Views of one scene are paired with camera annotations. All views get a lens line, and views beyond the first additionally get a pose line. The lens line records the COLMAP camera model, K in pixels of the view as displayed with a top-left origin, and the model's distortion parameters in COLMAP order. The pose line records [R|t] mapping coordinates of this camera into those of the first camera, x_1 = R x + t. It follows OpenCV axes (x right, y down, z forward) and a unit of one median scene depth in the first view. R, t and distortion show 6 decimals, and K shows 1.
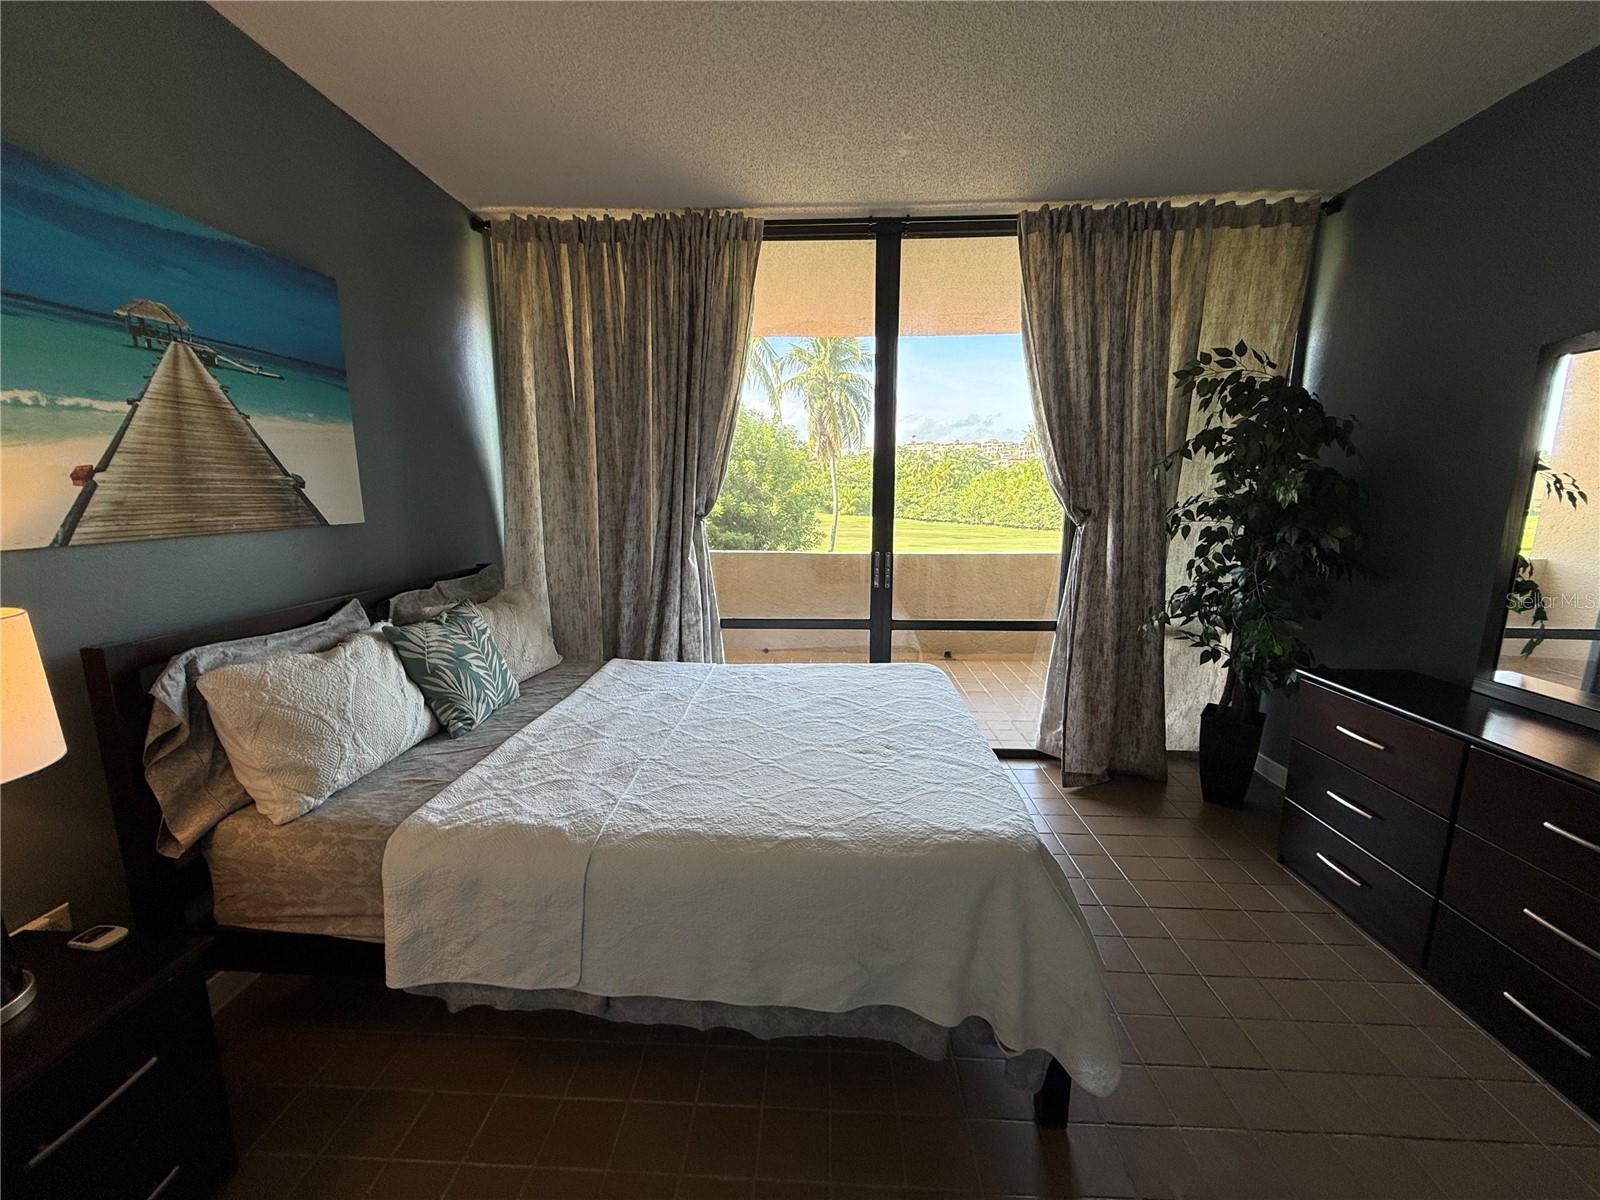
lens RADIAL K [[635.4, 0, 787.1], [0, 635.4, 599.5], [0, 0, 1]] dist [-0.006339, 0.001582]
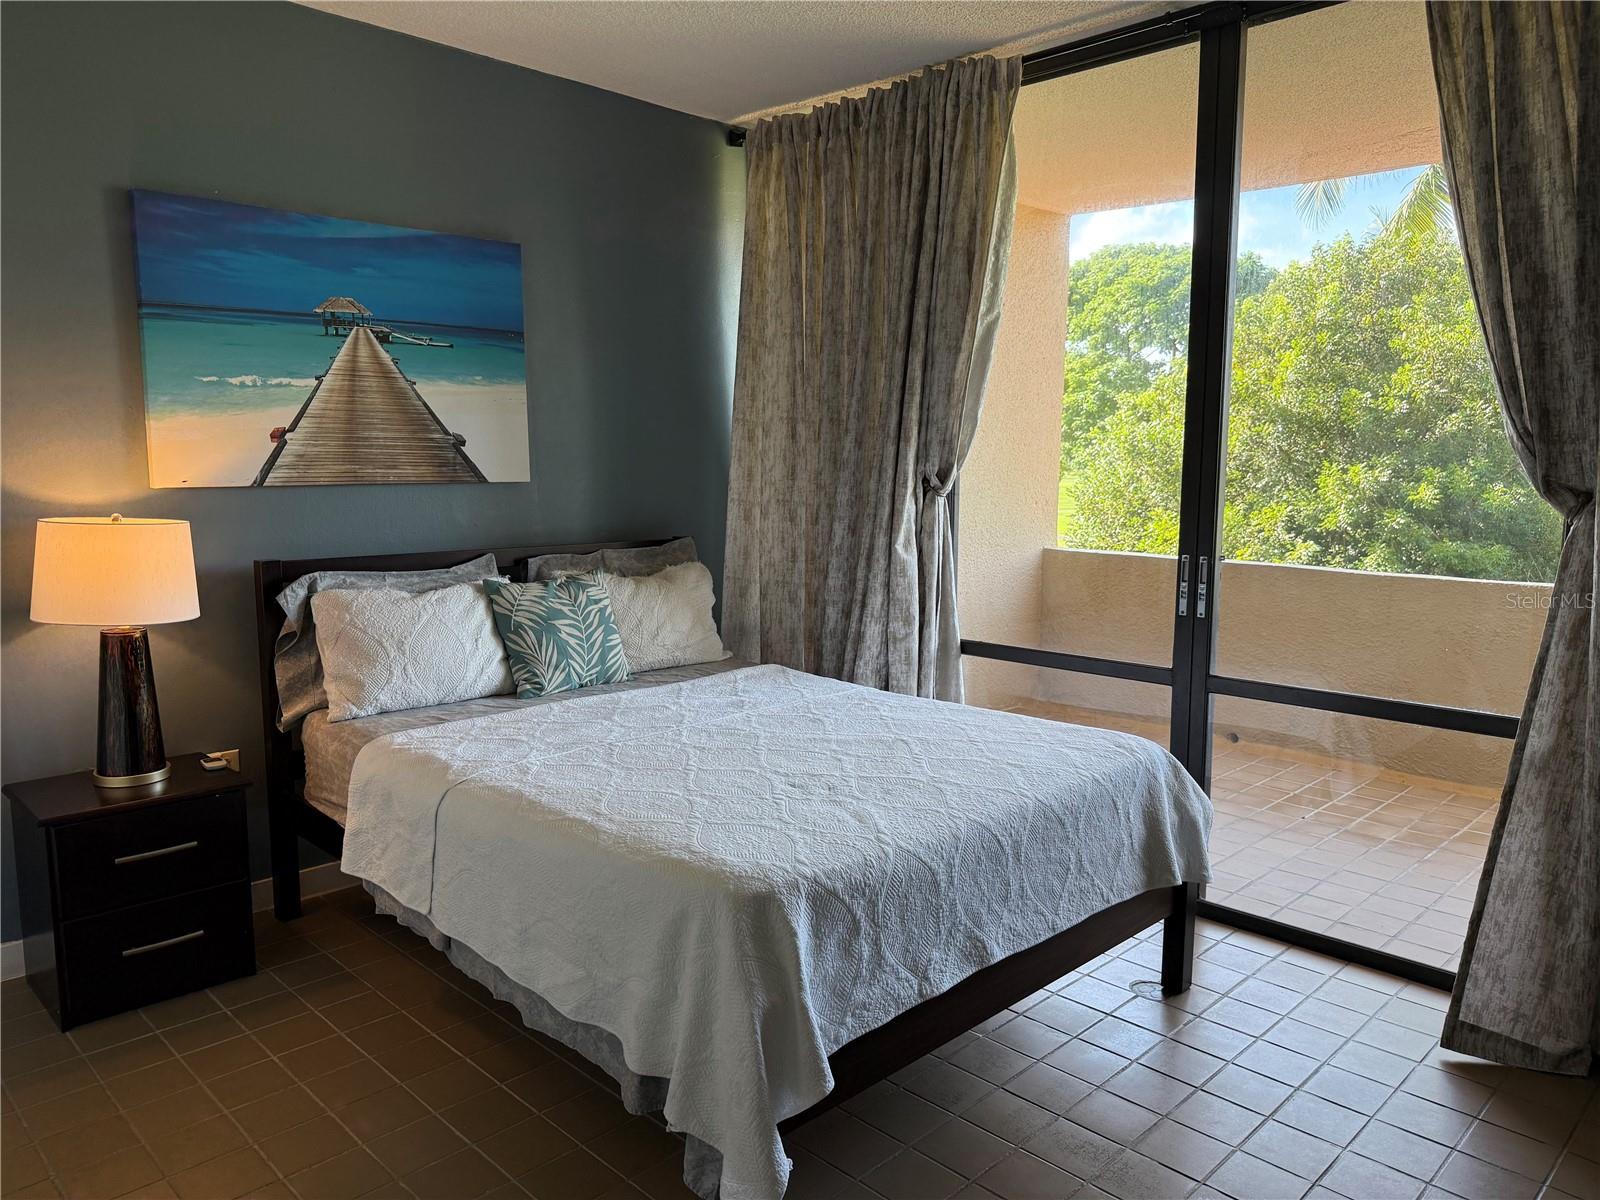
lens RADIAL K [[1118.3, 0, 798.3], [0, 1118.3, 594.7], [0, 0, 1]] dist [0.057188, -0.077717]
pose [[0.743744, 0.085682, -0.662950, 0.721757], [-0.118535, 0.992939, -0.004650, 0.011668], [0.657871, 0.082041, 0.748649, -0.022428]]
